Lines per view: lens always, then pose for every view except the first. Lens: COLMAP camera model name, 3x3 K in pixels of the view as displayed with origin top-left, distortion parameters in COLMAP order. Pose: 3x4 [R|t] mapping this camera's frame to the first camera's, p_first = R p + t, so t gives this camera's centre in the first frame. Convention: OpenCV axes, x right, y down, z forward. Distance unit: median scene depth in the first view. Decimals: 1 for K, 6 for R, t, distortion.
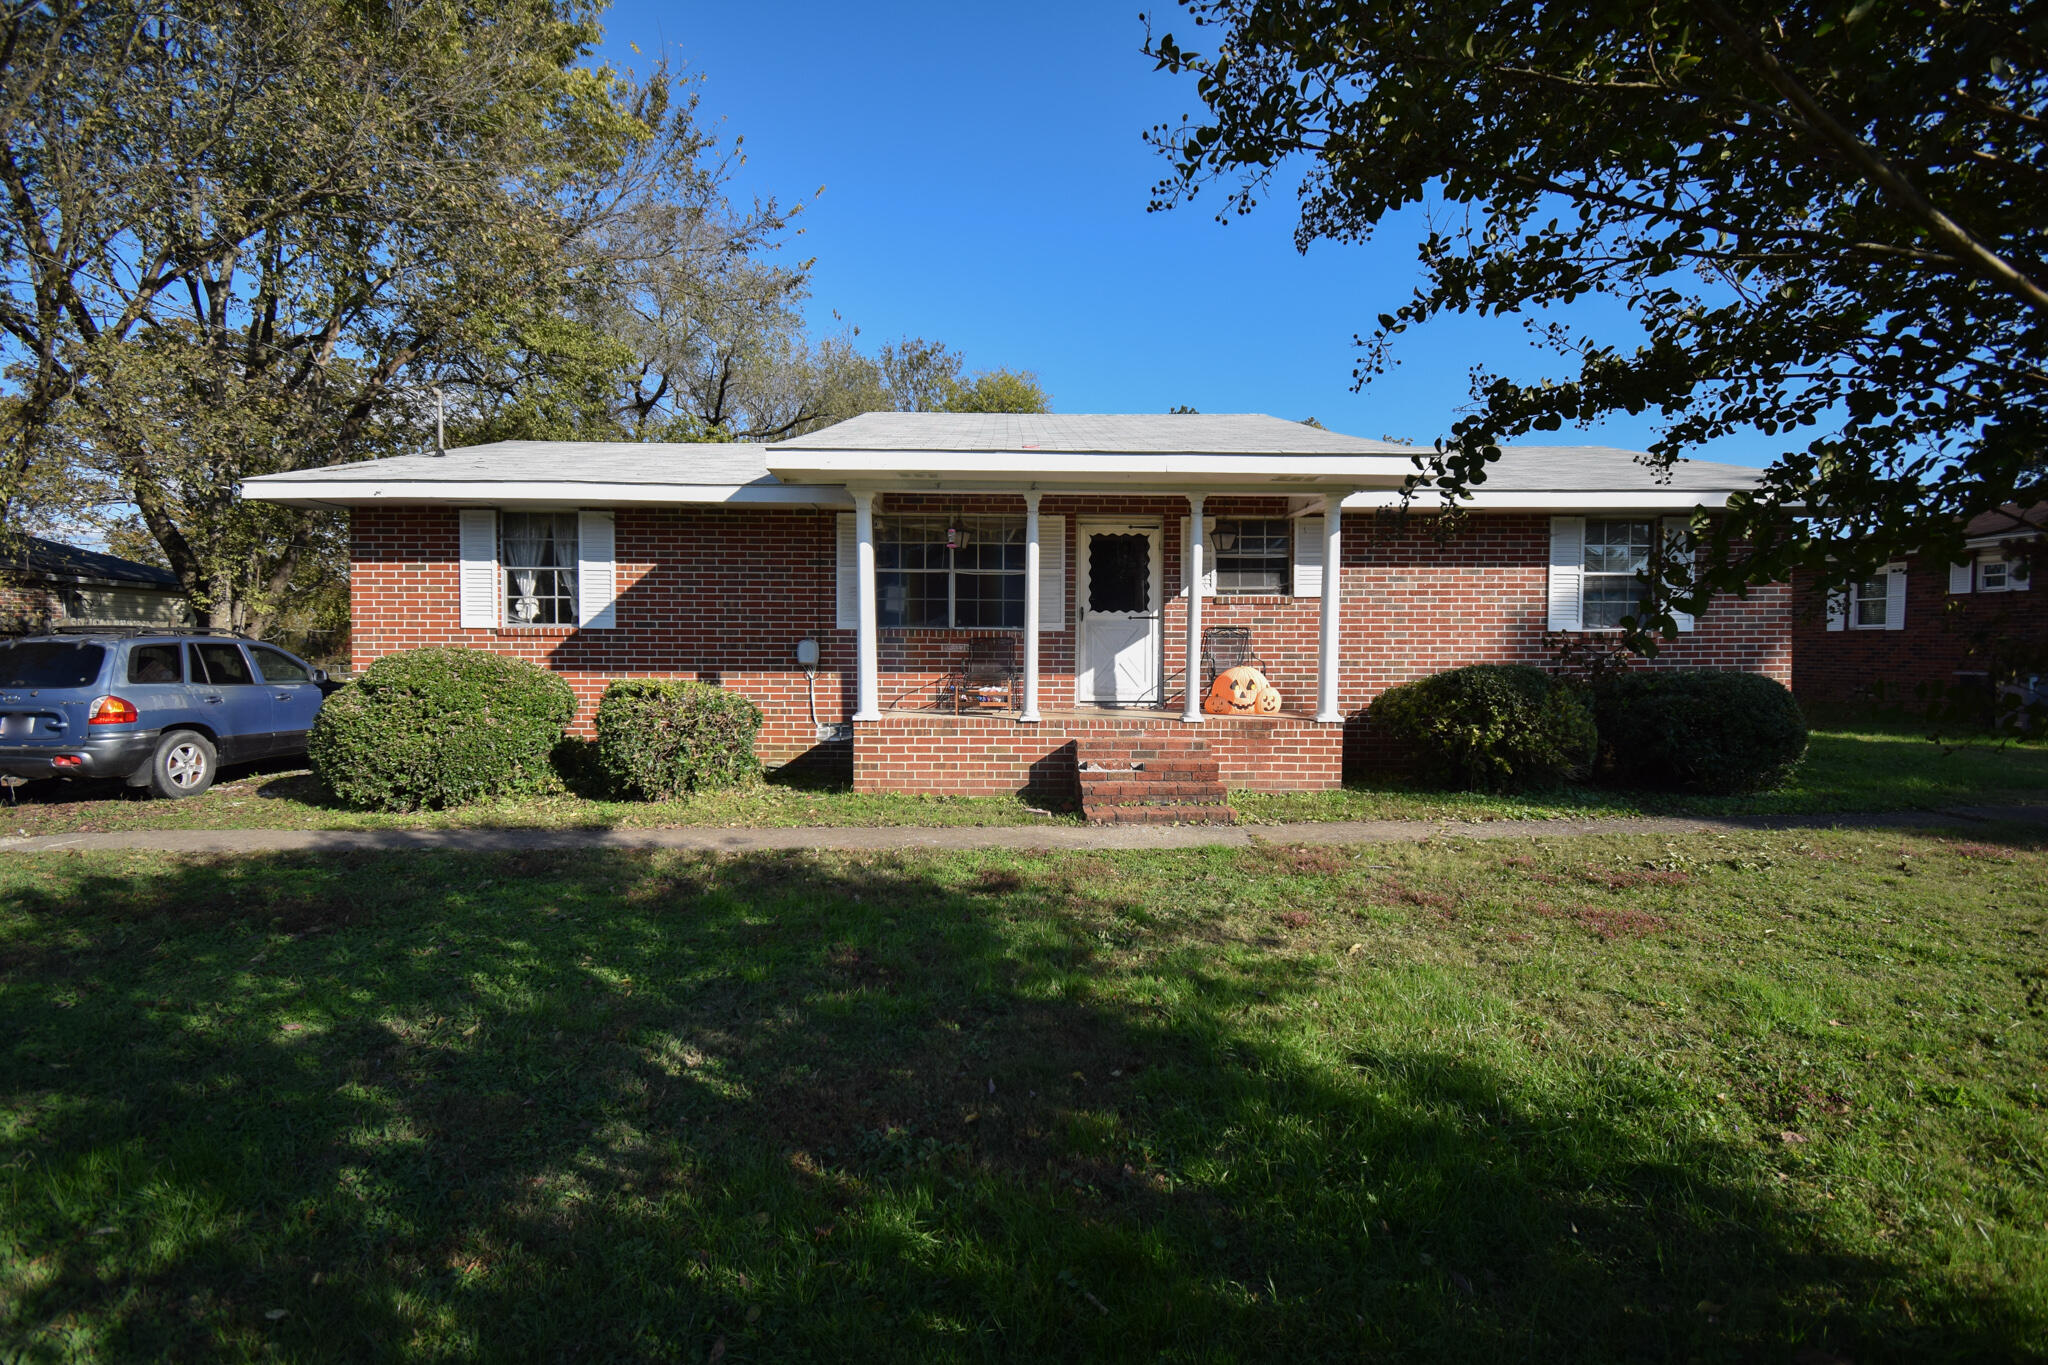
lens RADIAL K [[904.1, 0, 1020.9], [0, 904.1, 676.2], [0, 0, 1]] dist [0.003383, -0.015840]
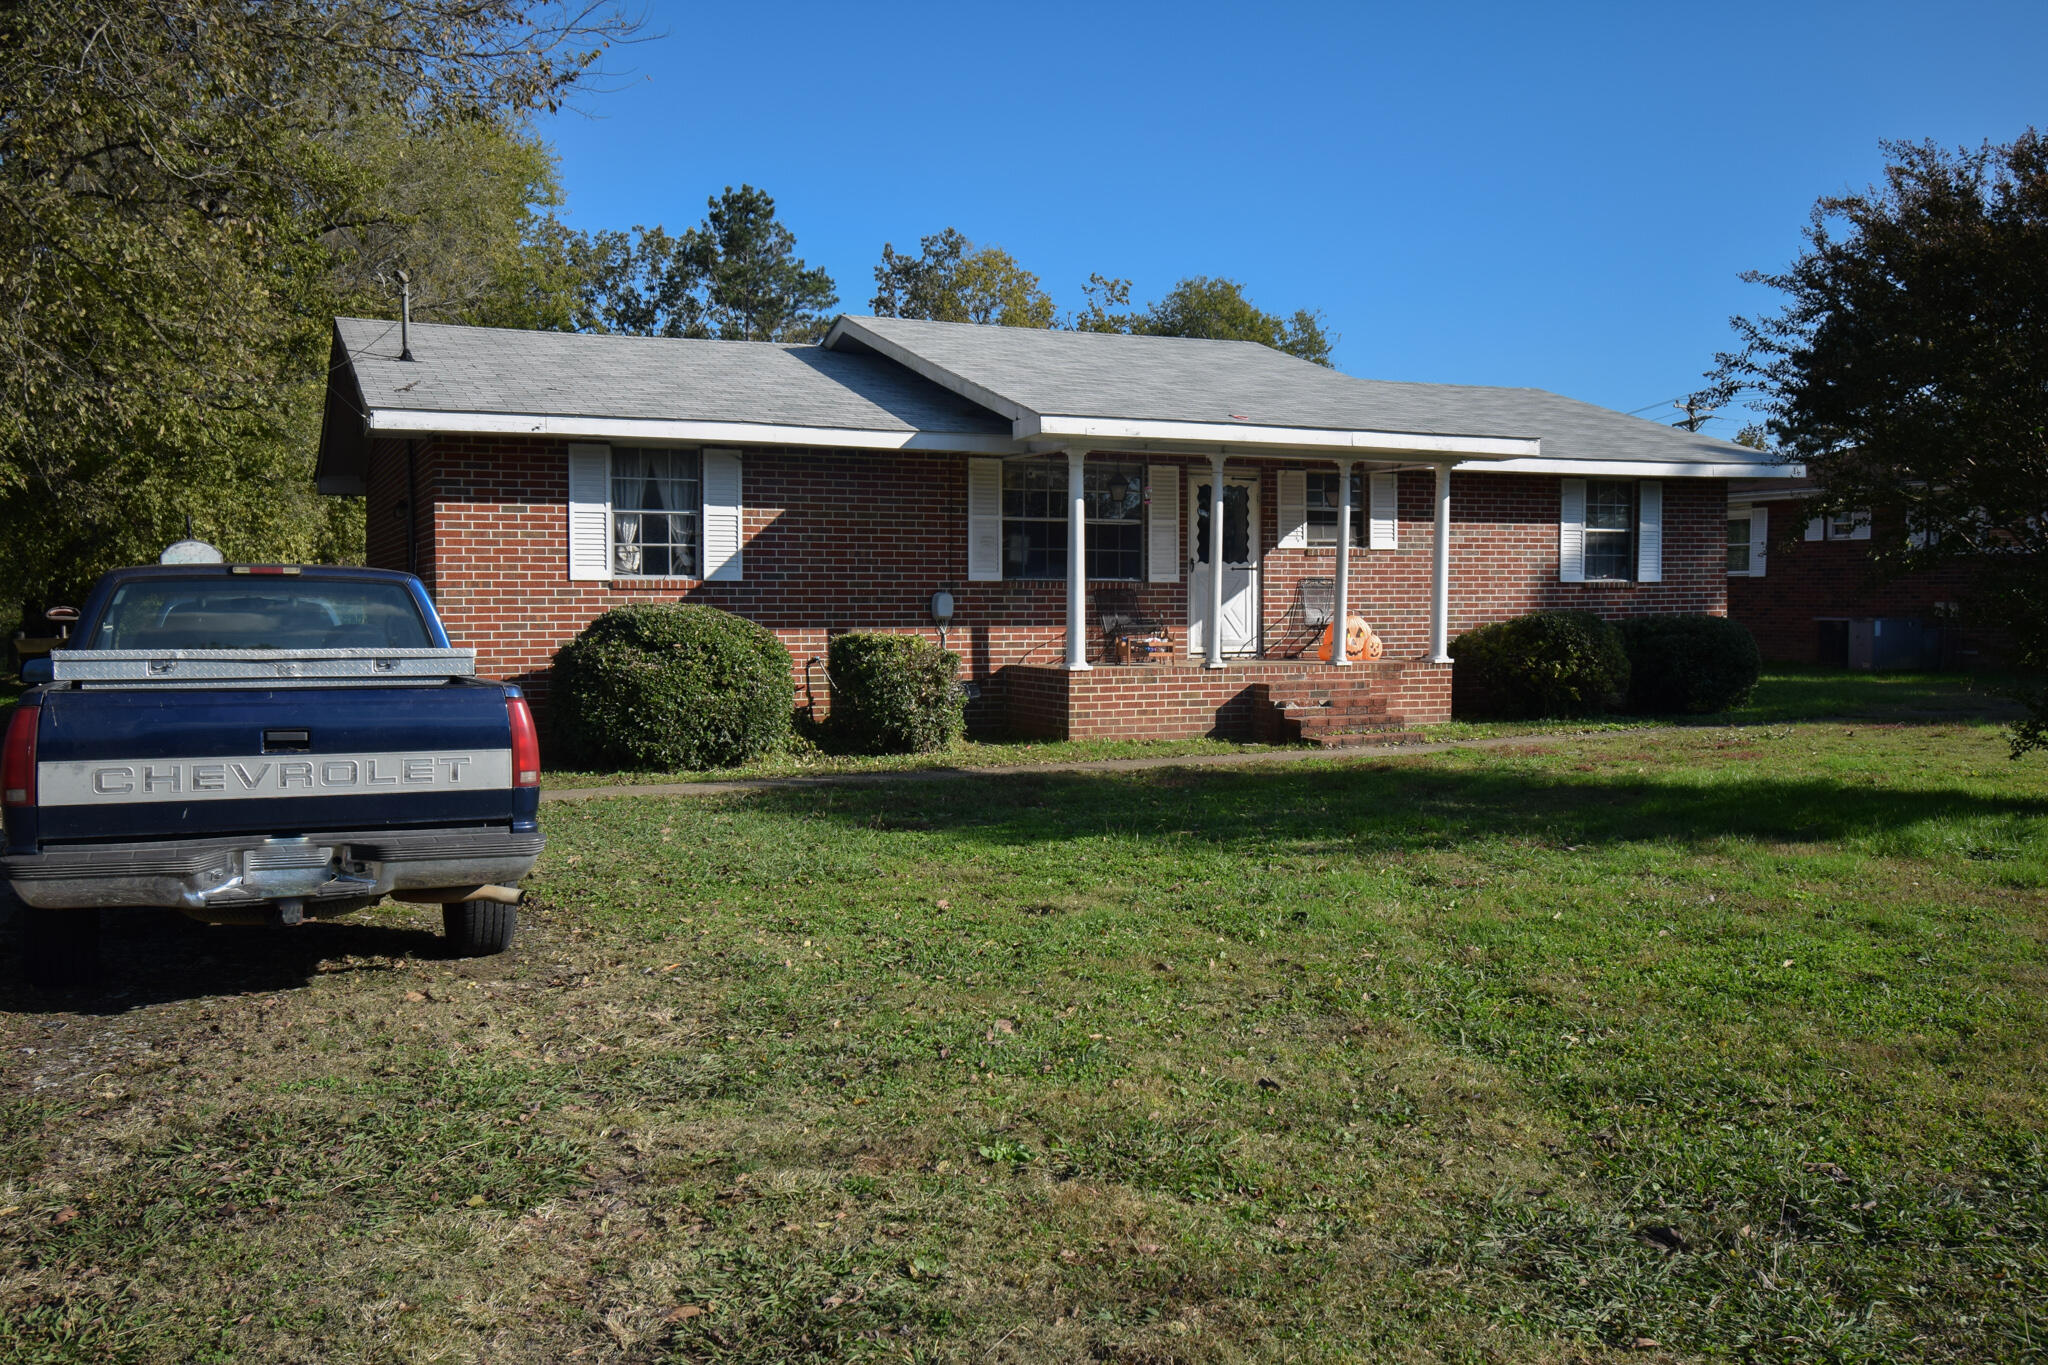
lens RADIAL K [[1714.6, 0, 1024.0], [0, 1714.6, 682.5], [0, 0, 1]] dist [-0.040037, -0.001060]
pose [[0.915754, -0.025124, 0.400953, -0.875266], [0.018129, 0.999610, 0.021230, 0.017085], [-0.401330, -0.012173, 0.915853, -0.664157]]
